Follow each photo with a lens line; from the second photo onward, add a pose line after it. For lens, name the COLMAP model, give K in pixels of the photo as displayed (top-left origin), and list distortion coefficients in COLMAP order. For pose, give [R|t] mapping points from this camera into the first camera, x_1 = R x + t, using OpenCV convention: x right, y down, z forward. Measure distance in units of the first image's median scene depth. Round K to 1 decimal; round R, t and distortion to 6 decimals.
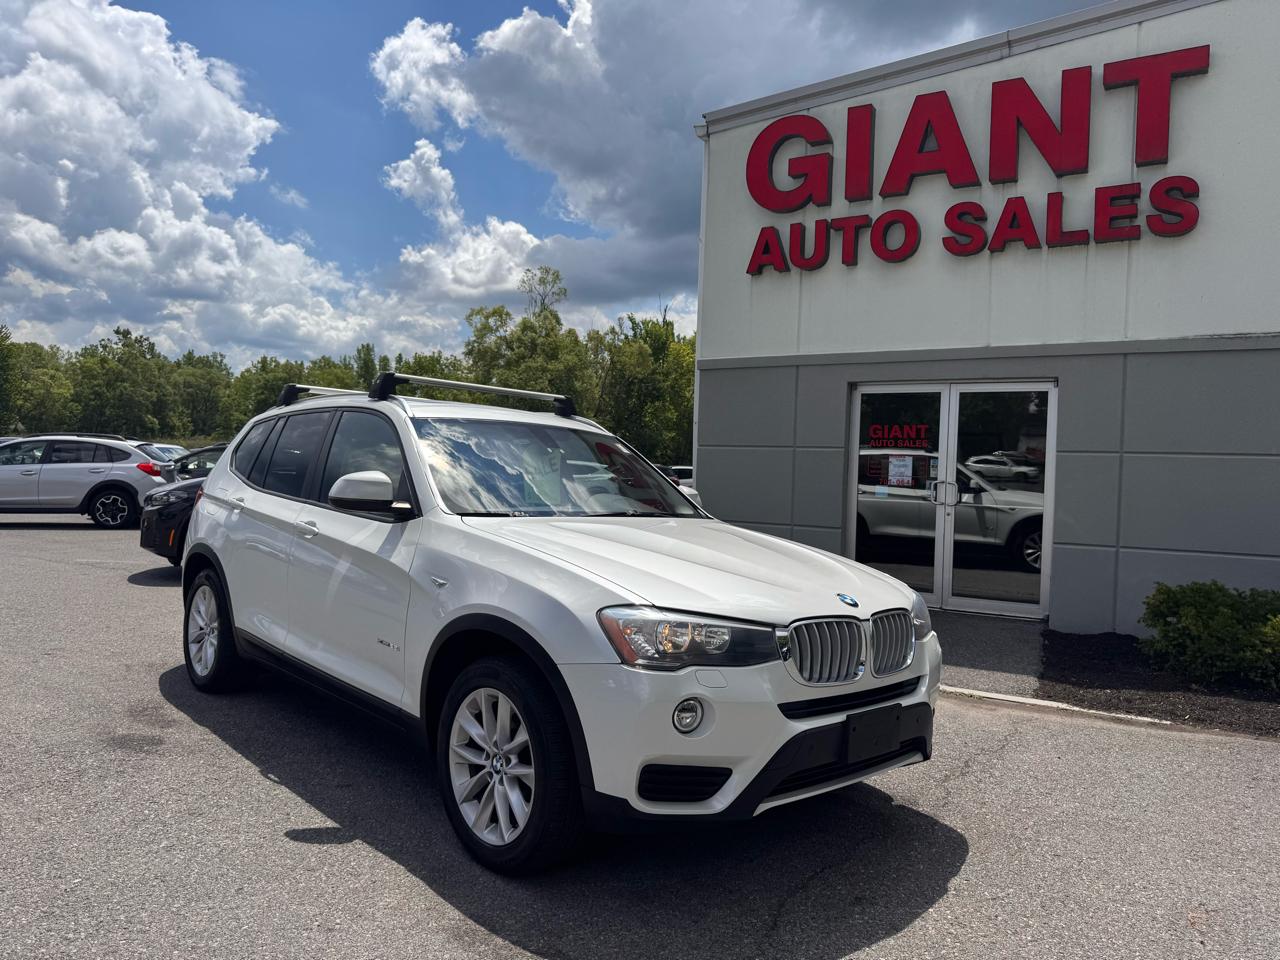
lens RADIAL K [[925.0, 0, 632.3], [0, 925.0, 478.0], [0, 0, 1]] dist [-0.001510, -0.002880]
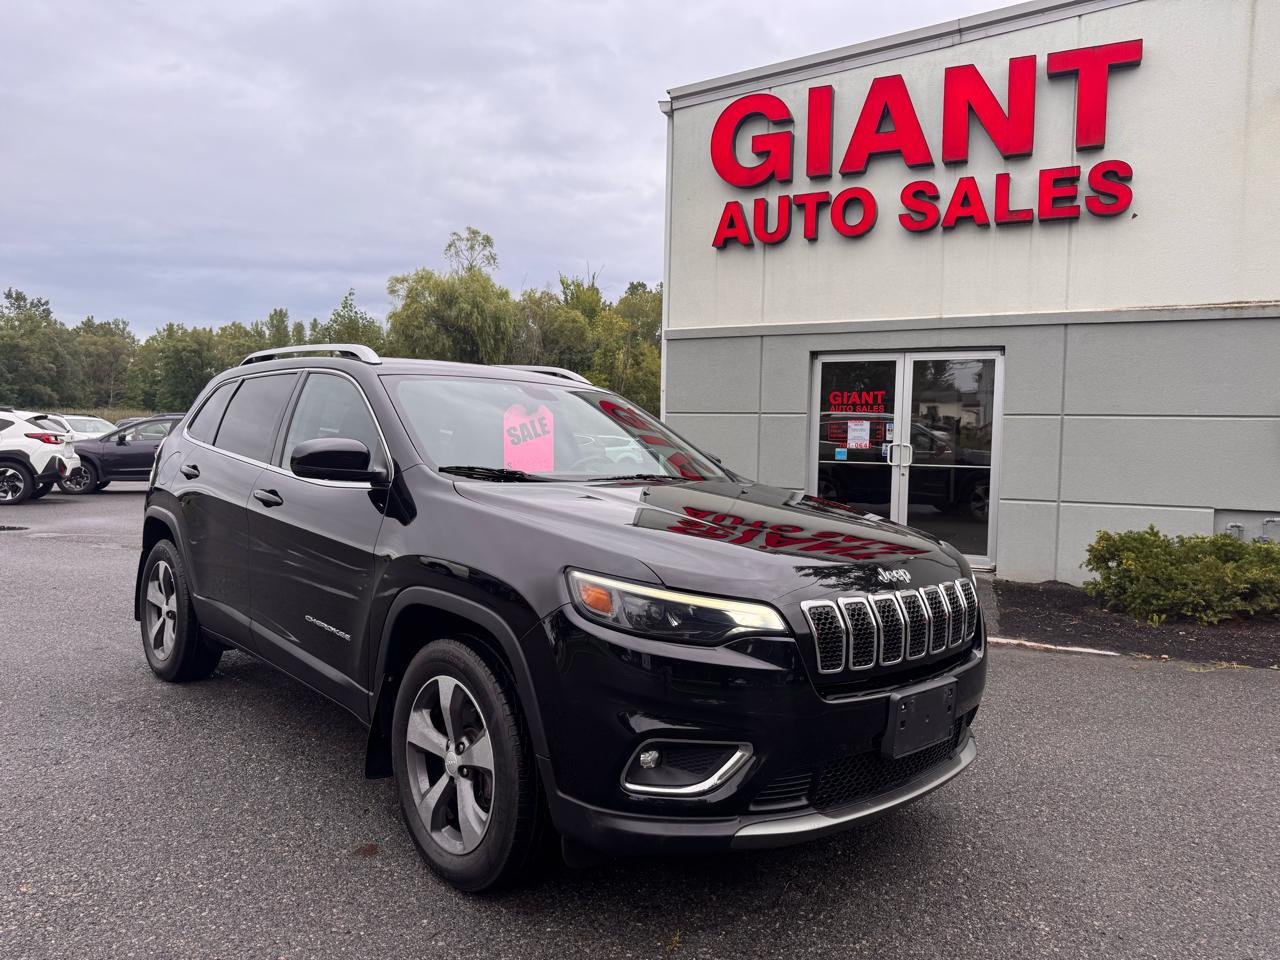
lens RADIAL K [[922.9, 0, 634.1], [0, 922.9, 478.0], [0, 0, 1]] dist [0.002487, -0.005355]
pose [[0.996363, -0.017383, 0.083418, -0.062404], [0.014303, 0.999199, 0.037380, -0.001269], [-0.084001, -0.036051, 0.995813, -0.045178]]
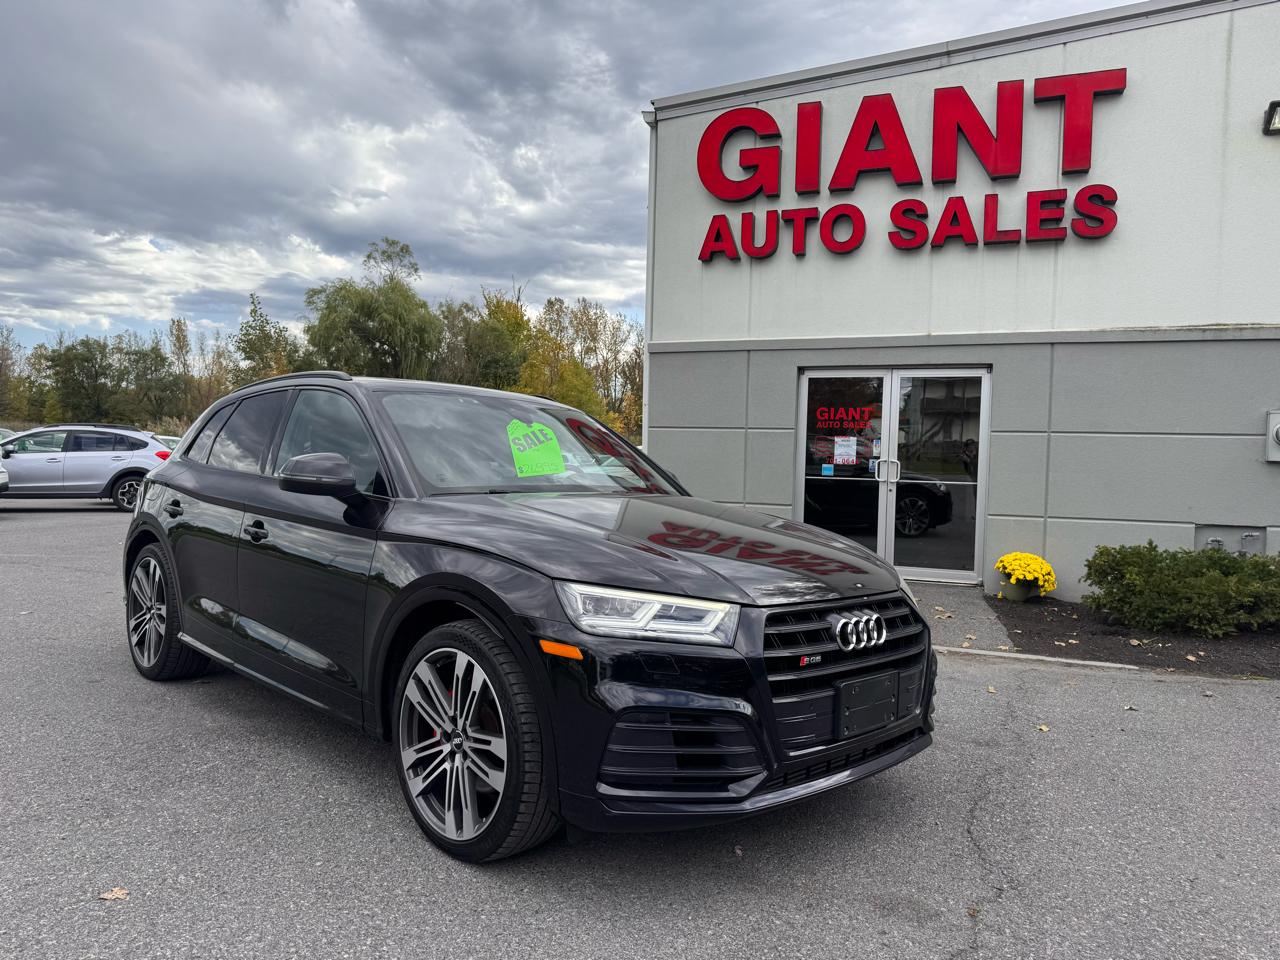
lens RADIAL K [[925.2, 0, 640.0], [0, 925.2, 480.0], [0, 0, 1]] dist [0.000507, -0.003189]
pose [[0.983835, -0.013545, 0.178563, -0.142474], [0.009631, 0.999694, 0.022771, -0.000173], [-0.178816, -0.020683, 0.983665, -0.010391]]
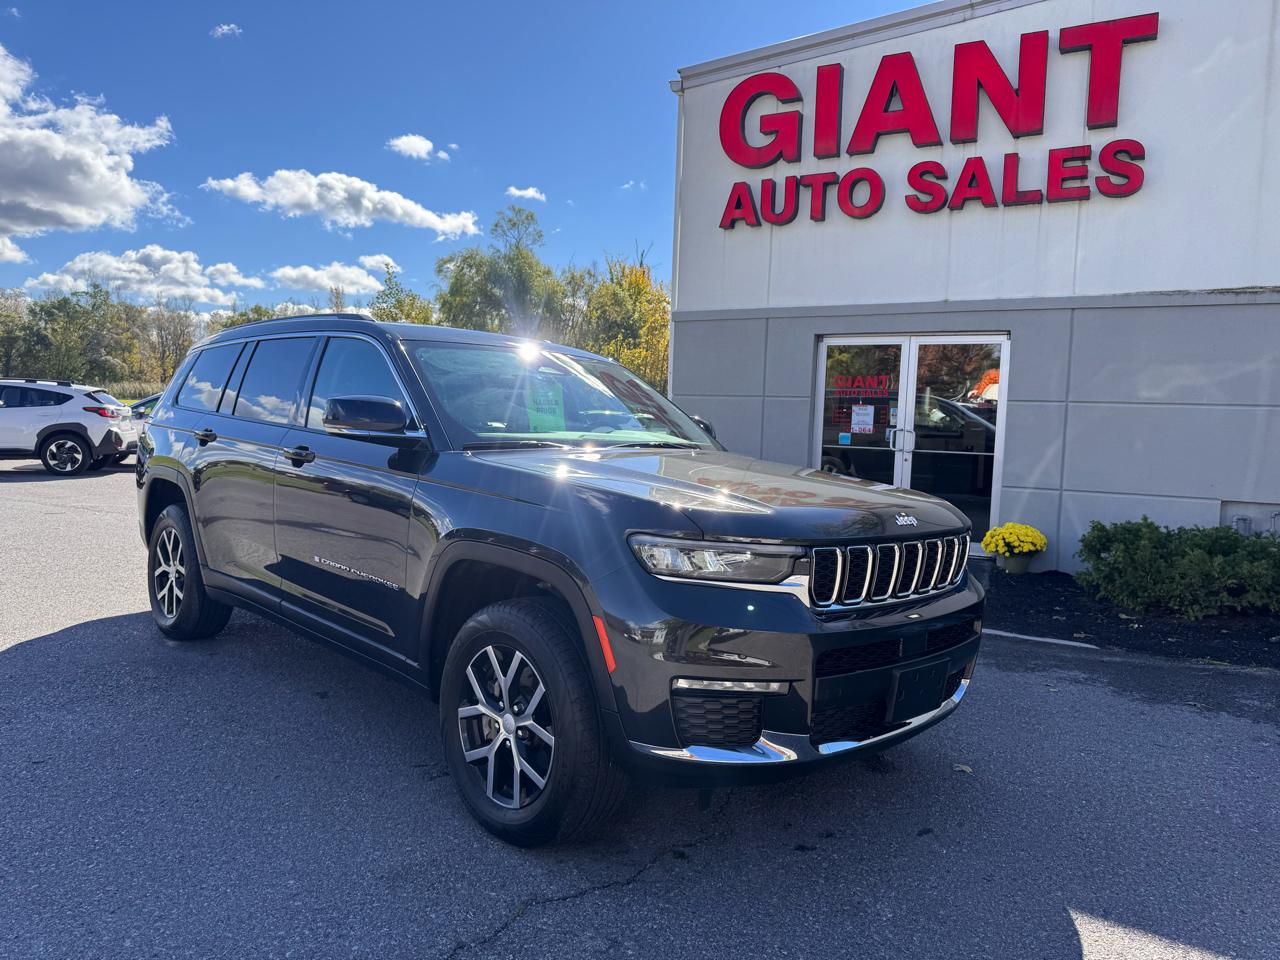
lens RADIAL K [[925.0, 0, 632.3], [0, 925.0, 478.0], [0, 0, 1]] dist [-0.001510, -0.002880]
pose [[0.999720, -0.002451, 0.023525, 0.001230], [0.001079, 0.998306, 0.058179, -0.002080], [-0.023628, -0.058137, 0.998029, -0.054986]]
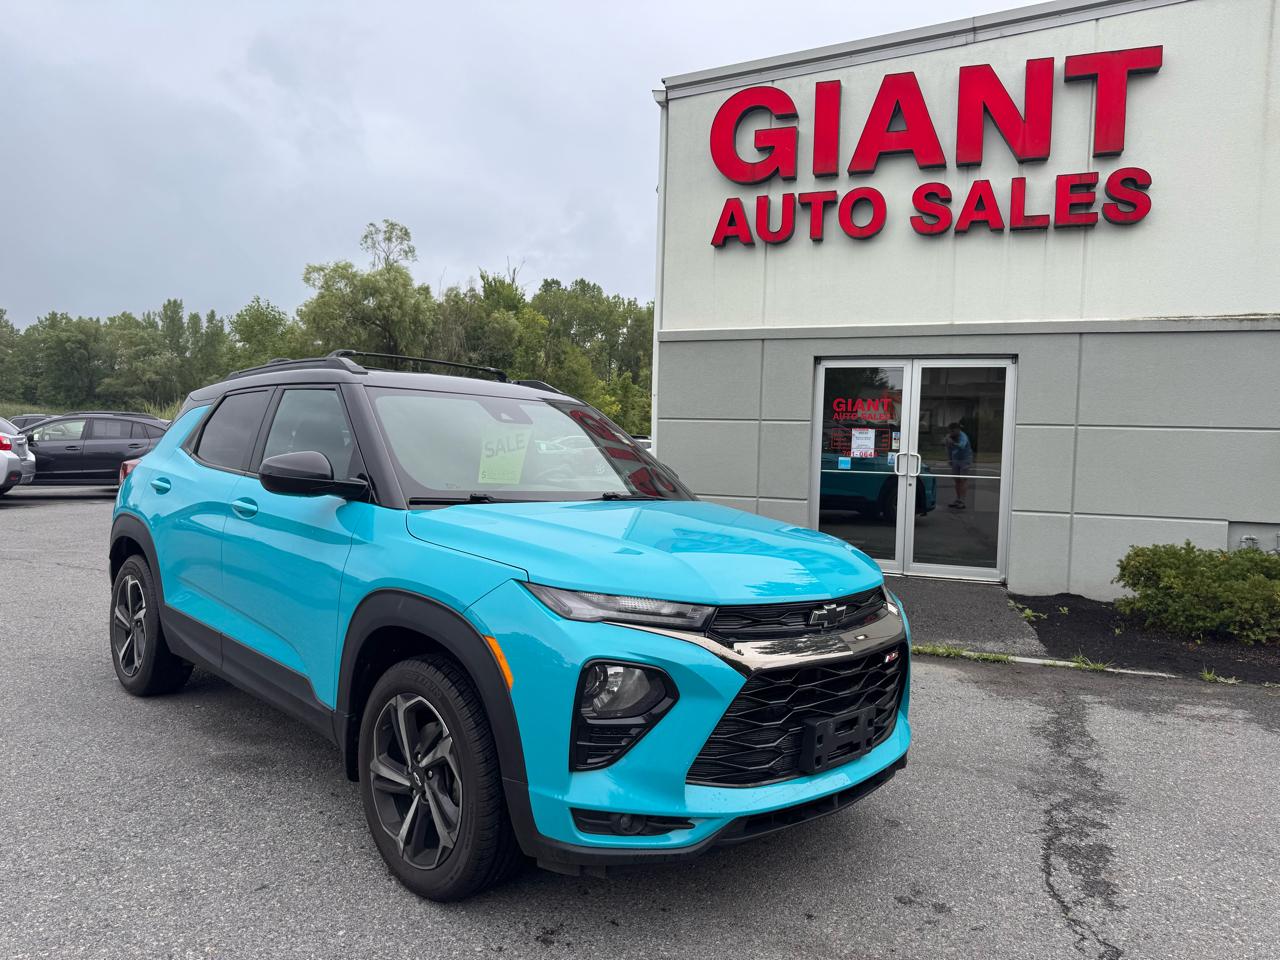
lens RADIAL K [[924.1, 0, 635.6], [0, 924.1, 480.4], [0, 0, 1]] dist [0.002333, -0.005392]
pose [[0.983544, -0.016761, 0.179891, -0.155909], [0.009237, 0.999050, 0.042584, -0.013153], [-0.180434, -0.040221, 0.982764, 0.028534]]
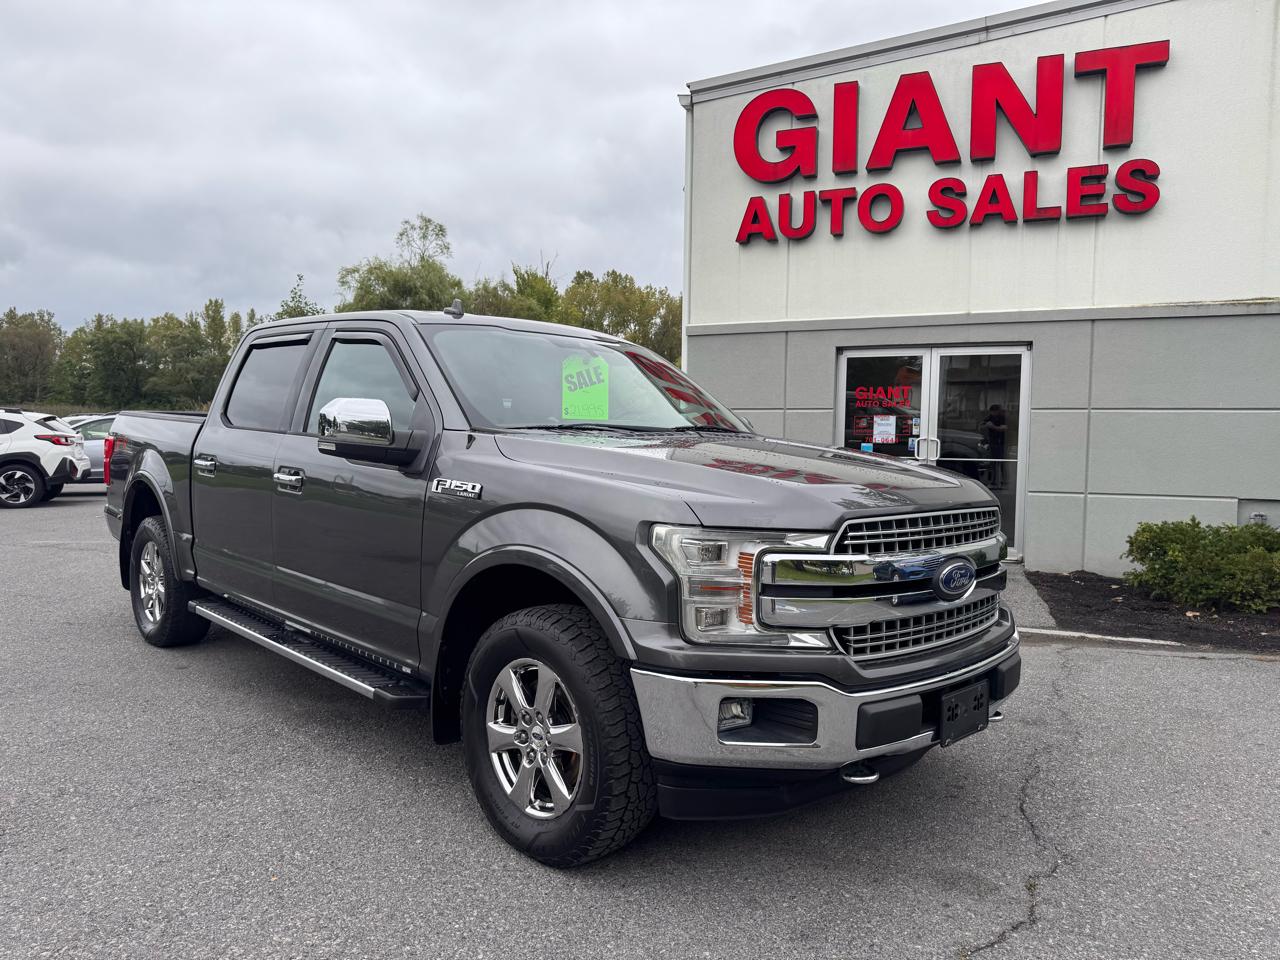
lens RADIAL K [[921.7, 0, 638.5], [0, 921.7, 482.0], [0, 0, 1]] dist [0.000764, -0.001610]
pose [[0.988963, -0.033351, 0.144362, -0.160364], [0.025707, 0.998183, 0.054497, -0.012953], [-0.145918, -0.050185, 0.988023, -0.026381]]
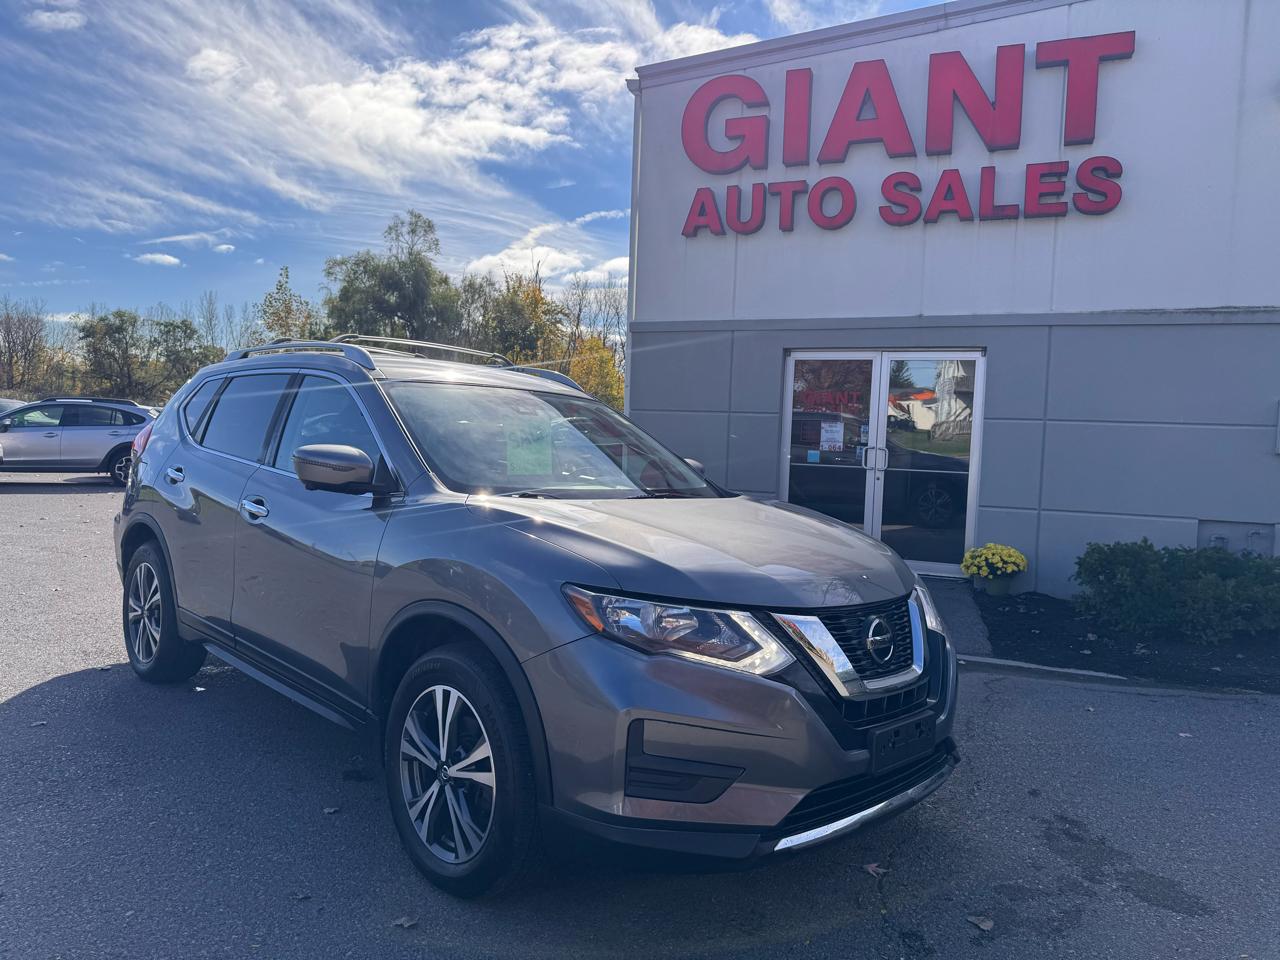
lens RADIAL K [[925.0, 0, 632.3], [0, 925.0, 478.0], [0, 0, 1]] dist [-0.001510, -0.002880]
pose [[0.989214, -0.006756, 0.146319, -0.082888], [-0.000136, 0.998893, 0.047040, -0.009966], [-0.146475, -0.046552, 0.988118, 0.021597]]
